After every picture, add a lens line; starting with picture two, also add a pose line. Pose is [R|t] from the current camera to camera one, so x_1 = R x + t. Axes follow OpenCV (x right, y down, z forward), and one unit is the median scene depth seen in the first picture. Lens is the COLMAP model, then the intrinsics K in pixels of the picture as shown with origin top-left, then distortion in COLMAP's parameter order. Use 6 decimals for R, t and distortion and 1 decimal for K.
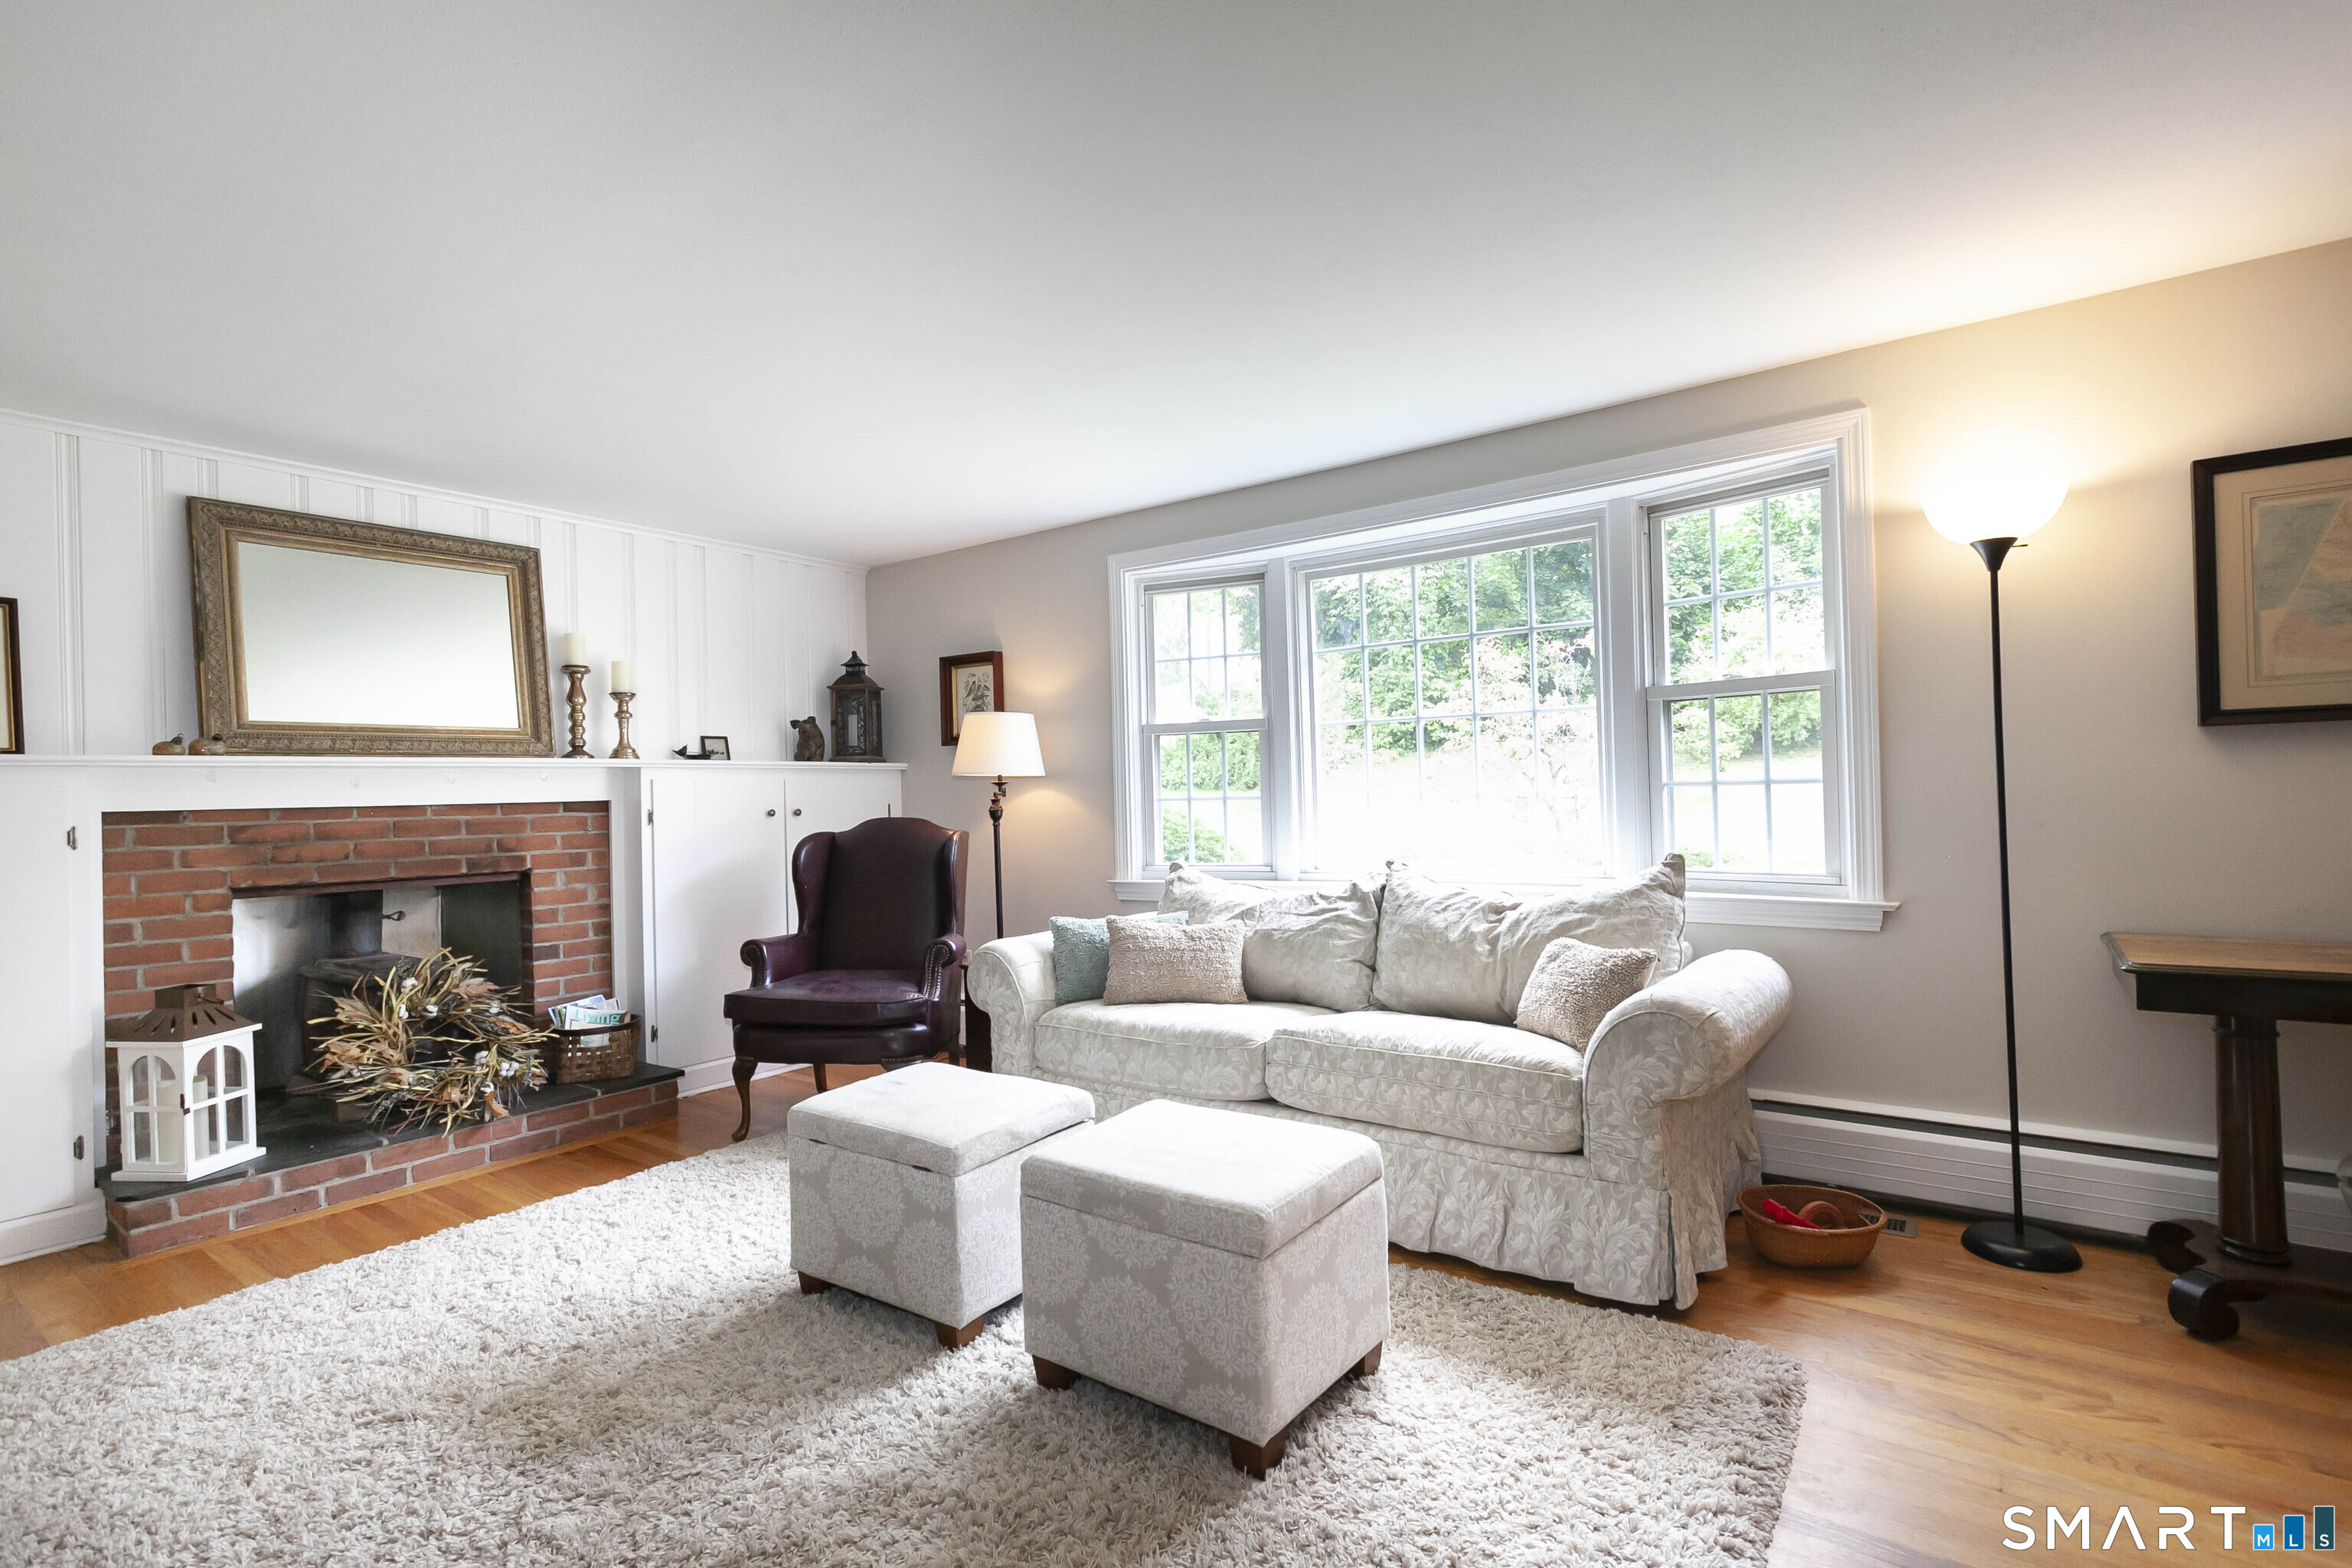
lens RADIAL K [[1113.8, 0, 1176.9], [0, 1113.8, 781.9], [0, 0, 1]] dist [0.004376, -0.000662]
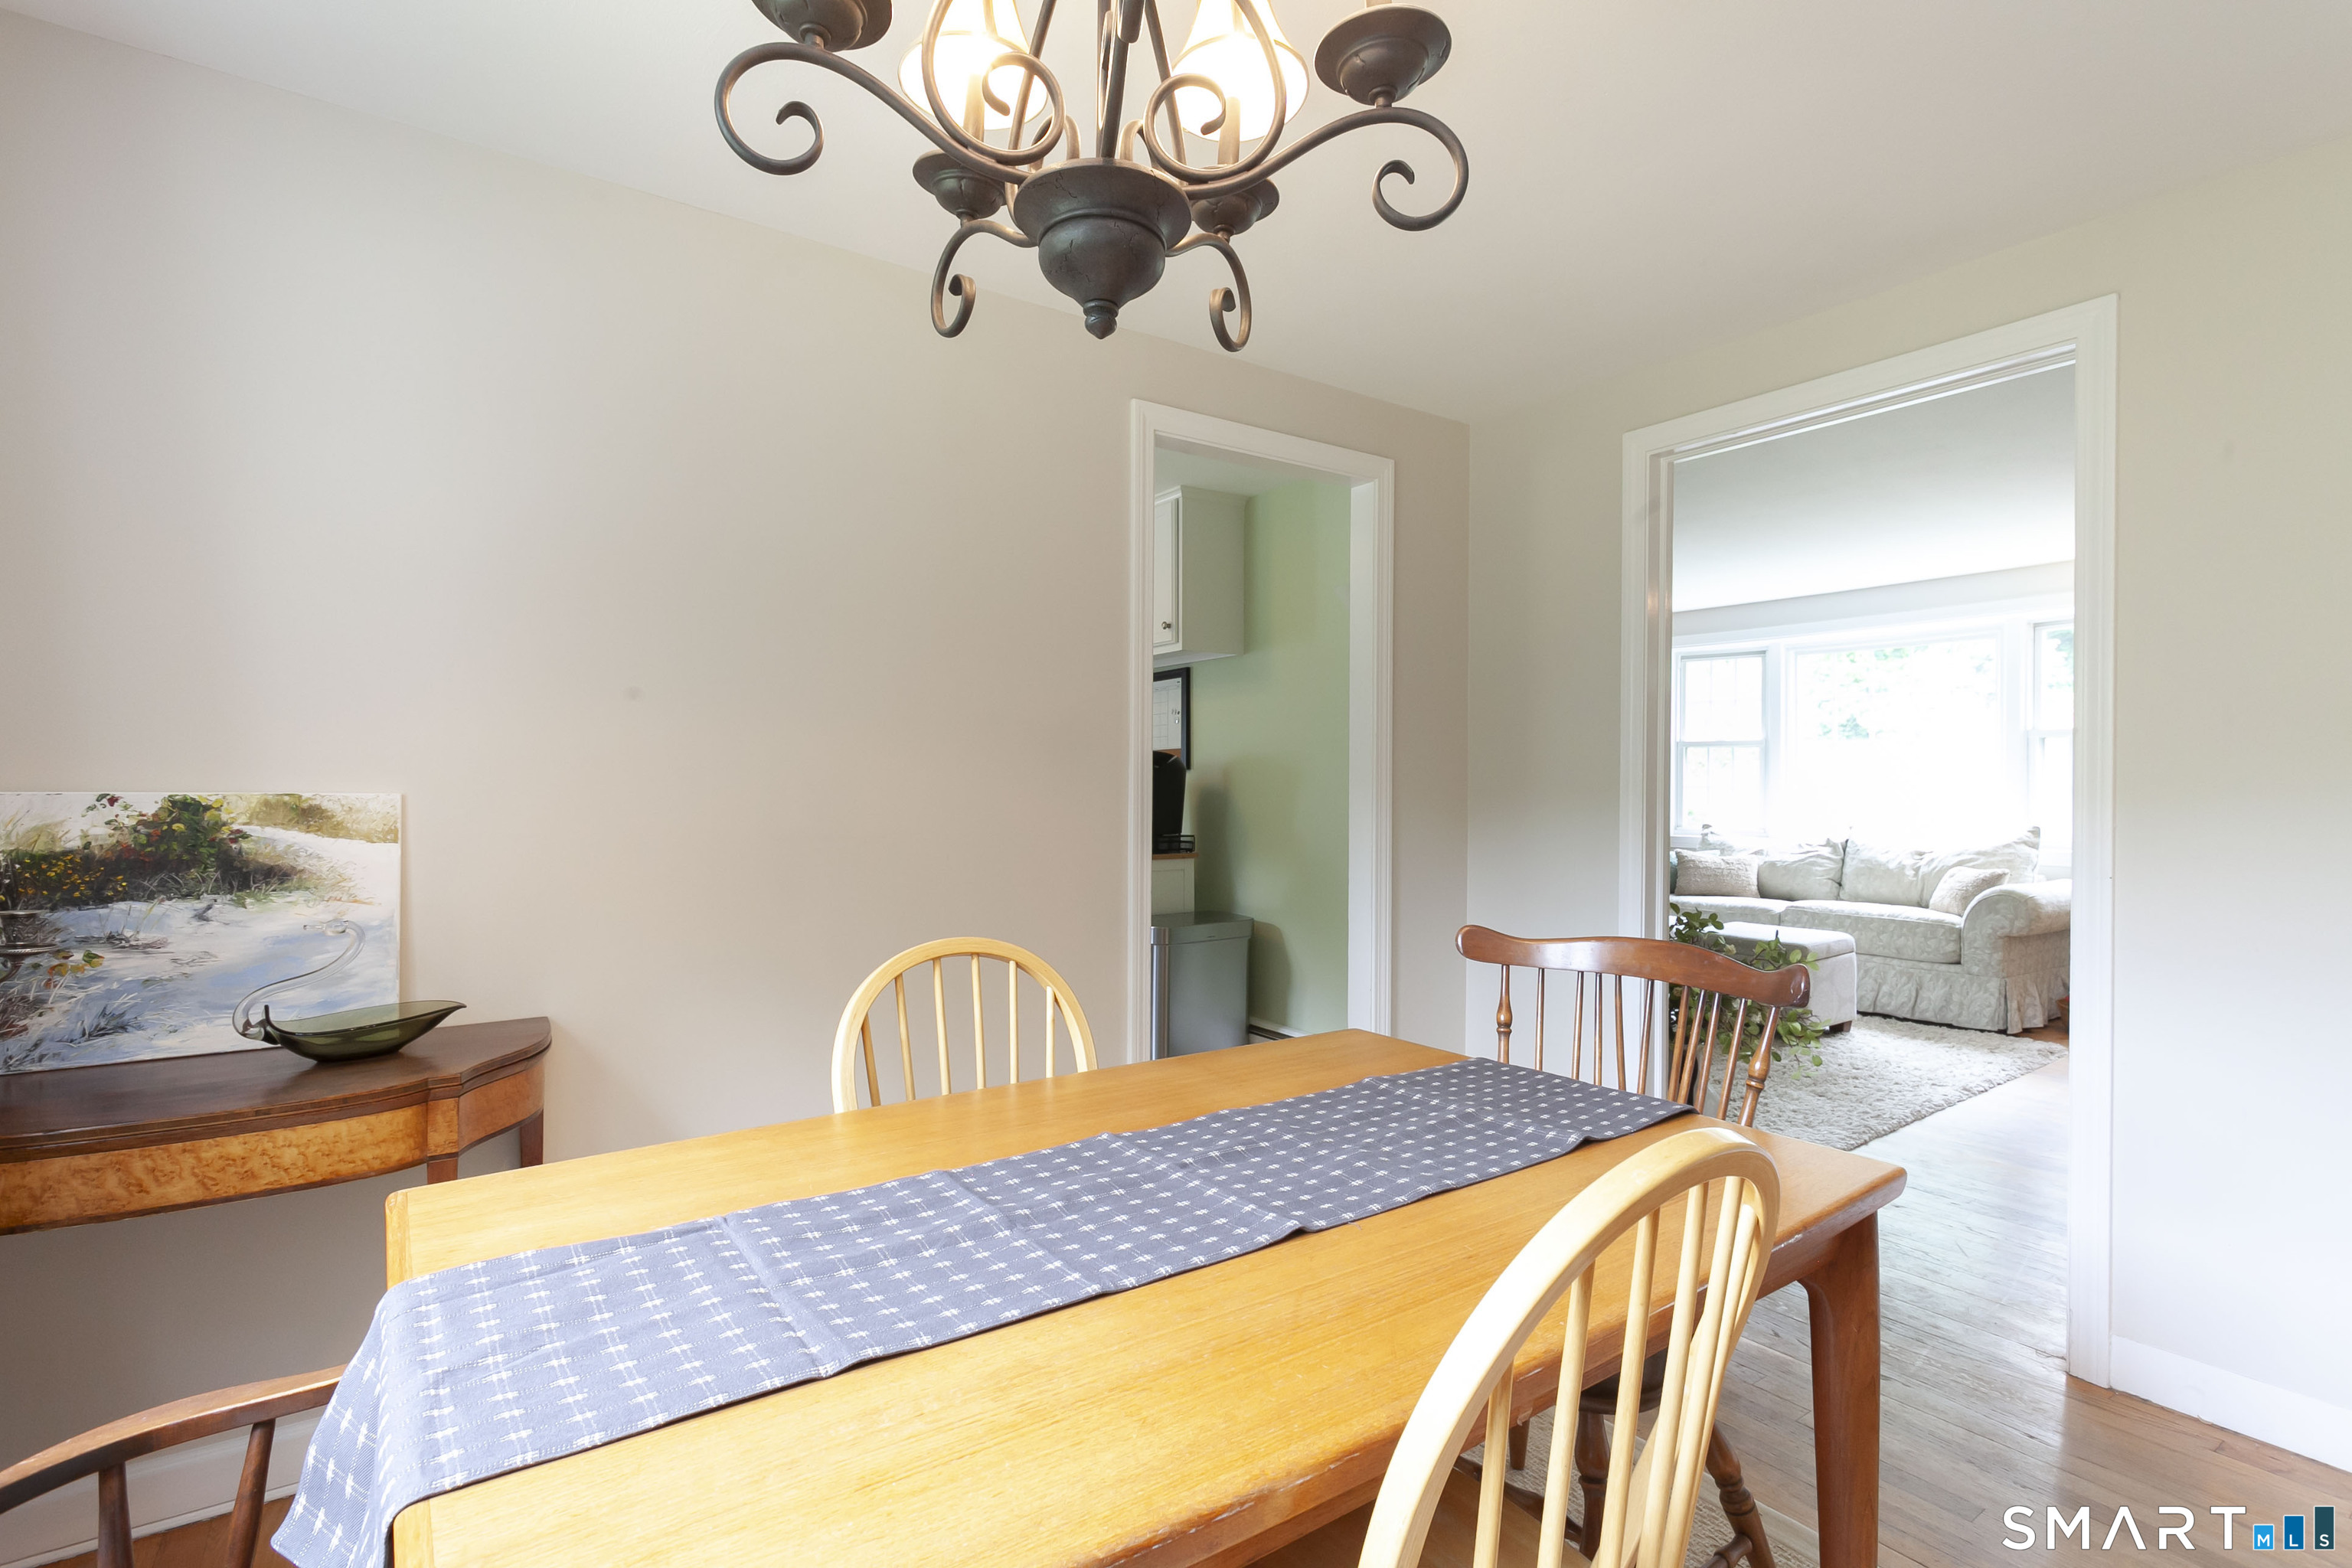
lens RADIAL K [[1113.8, 0, 1168.8], [0, 1113.8, 791.9], [0, 0, 1]] dist [0.004376, -0.000662]
pose [[0.946096, 0.029369, -0.322551, -0.310904], [-0.020278, 0.999298, 0.031512, -0.019812], [0.323250, -0.023273, 0.946027, -1.203781]]
